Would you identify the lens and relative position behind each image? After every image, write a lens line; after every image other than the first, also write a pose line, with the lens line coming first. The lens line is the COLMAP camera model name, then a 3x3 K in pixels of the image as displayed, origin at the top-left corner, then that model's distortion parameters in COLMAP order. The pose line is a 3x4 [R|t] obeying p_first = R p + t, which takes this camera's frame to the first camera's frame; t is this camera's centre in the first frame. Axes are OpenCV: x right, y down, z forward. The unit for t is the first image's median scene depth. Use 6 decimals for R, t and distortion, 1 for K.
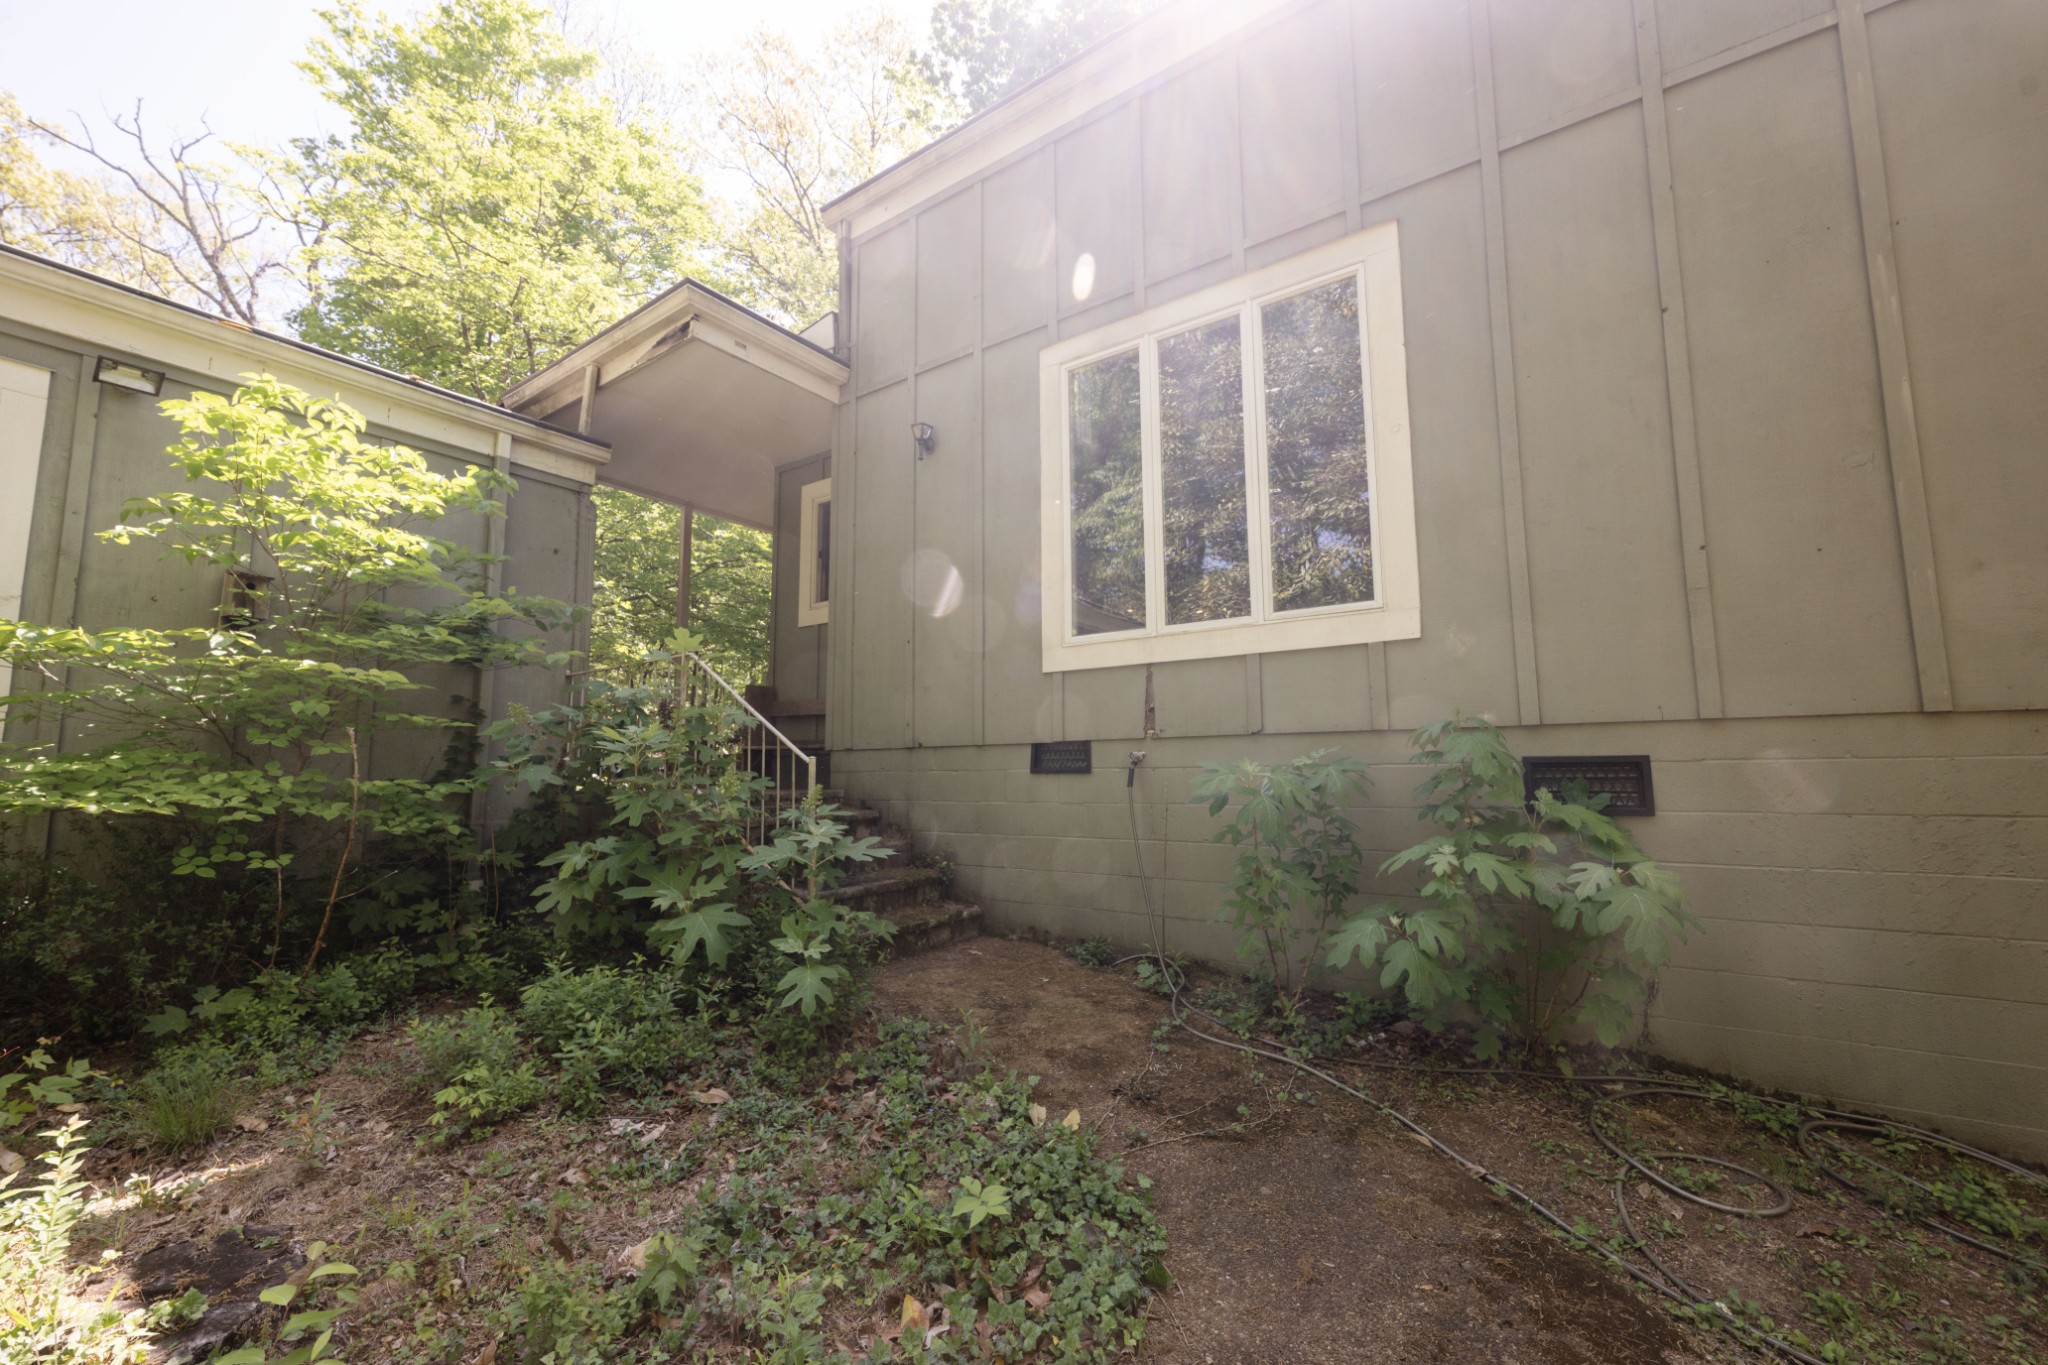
lens RADIAL K [[823.9, 0, 1027.9], [0, 823.9, 686.4], [0, 0, 1]] dist [-0.001167, -0.000185]
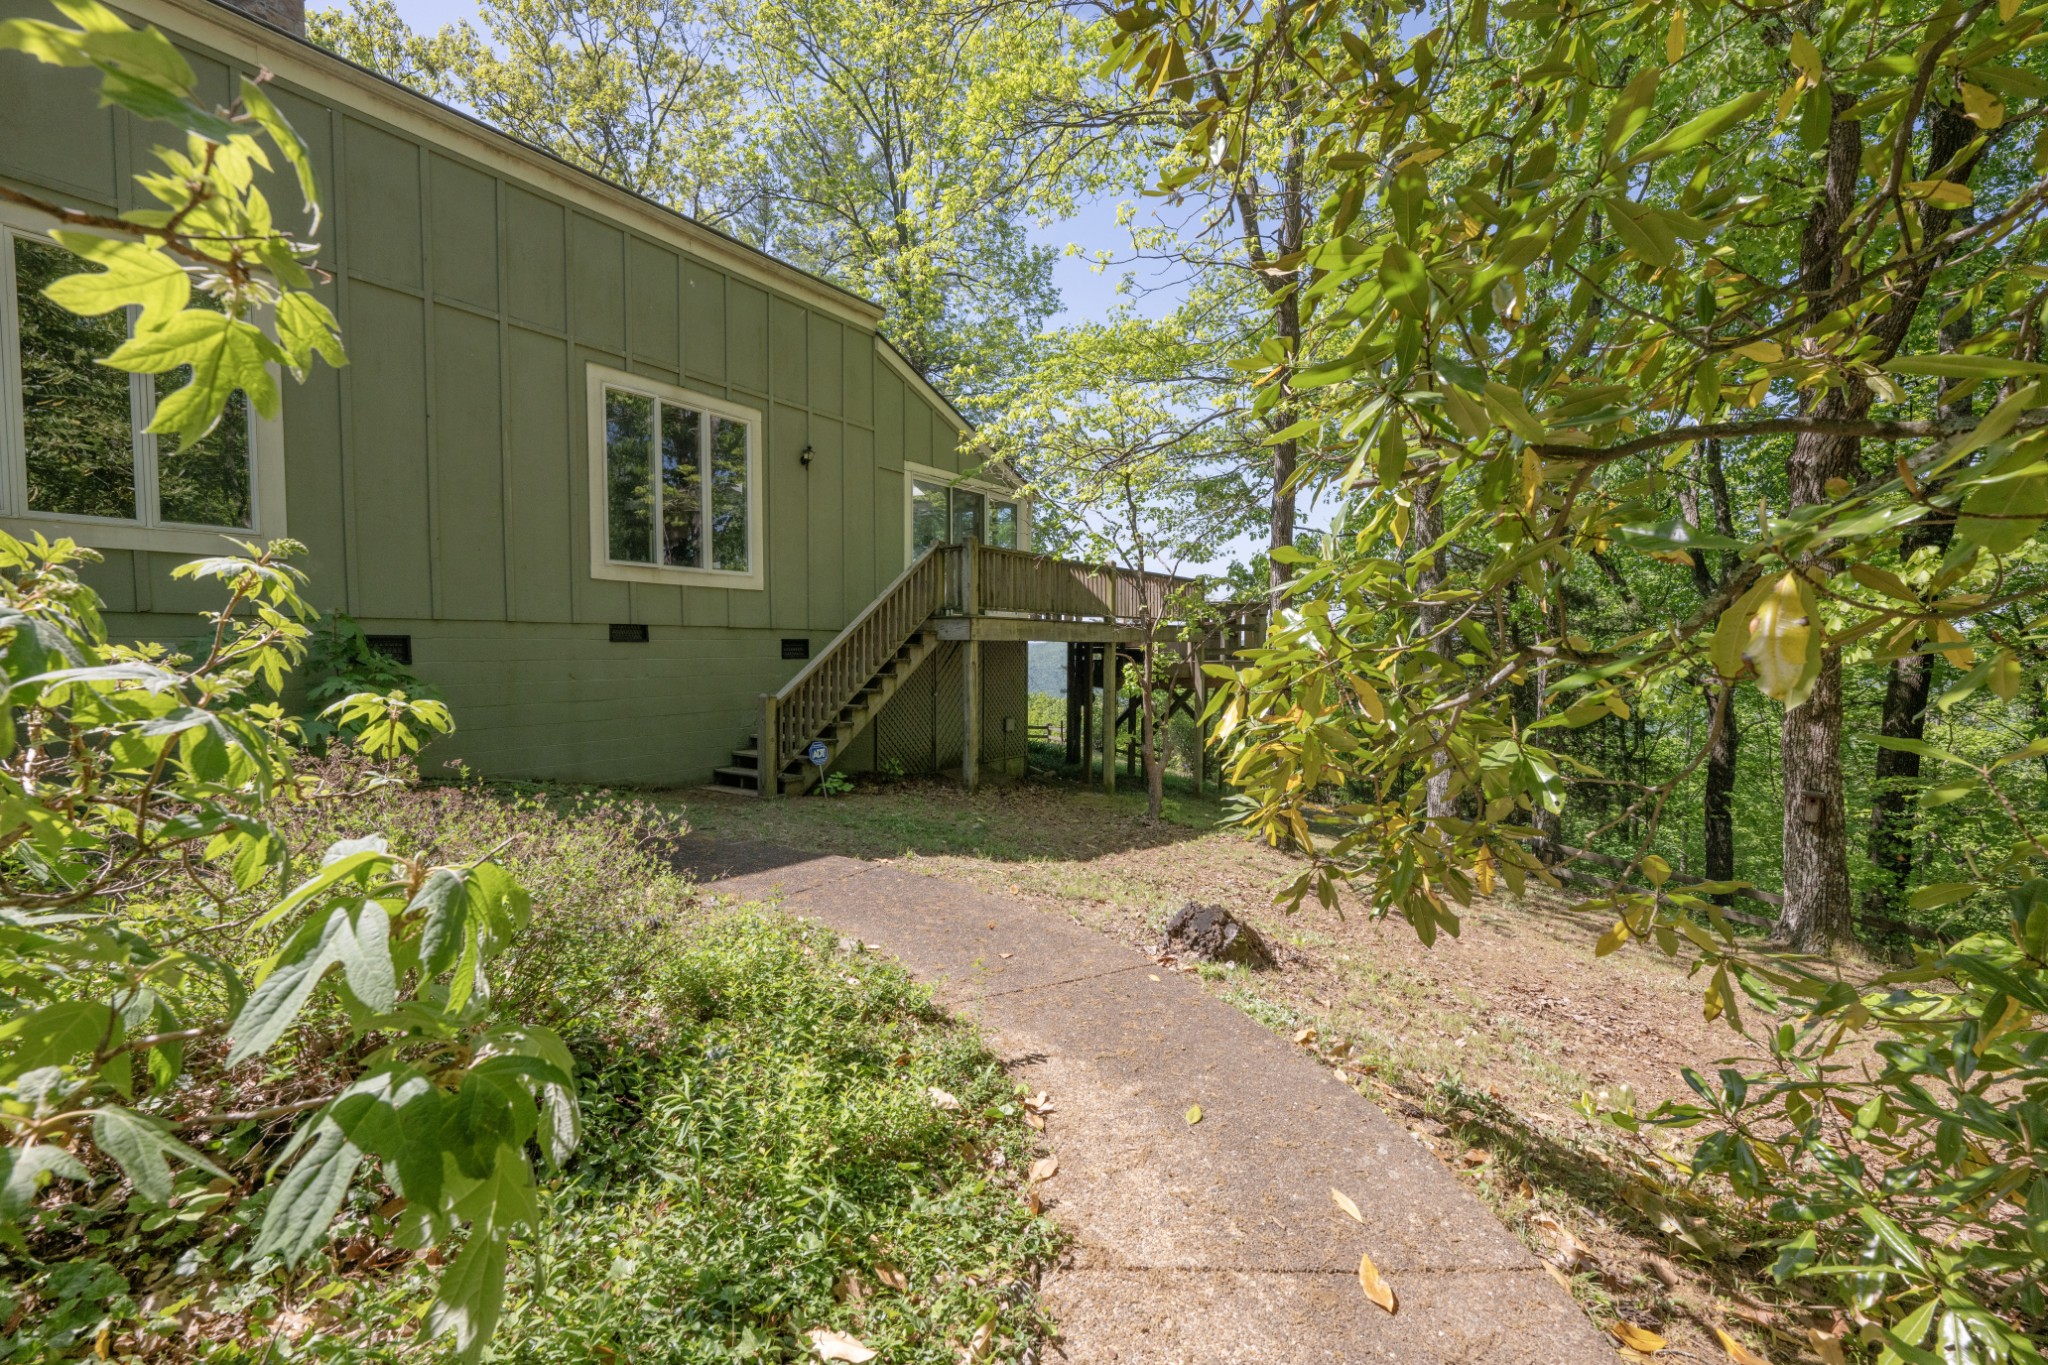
lens RADIAL K [[823.9, 0, 1027.9], [0, 823.9, 686.4], [0, 0, 1]] dist [-0.001167, -0.000185]
pose [[0.014351, -0.027179, 0.999528, -1.695837], [-0.090551, 0.995488, 0.028369, 0.073822], [-0.995788, -0.090915, 0.011825, 0.129395]]
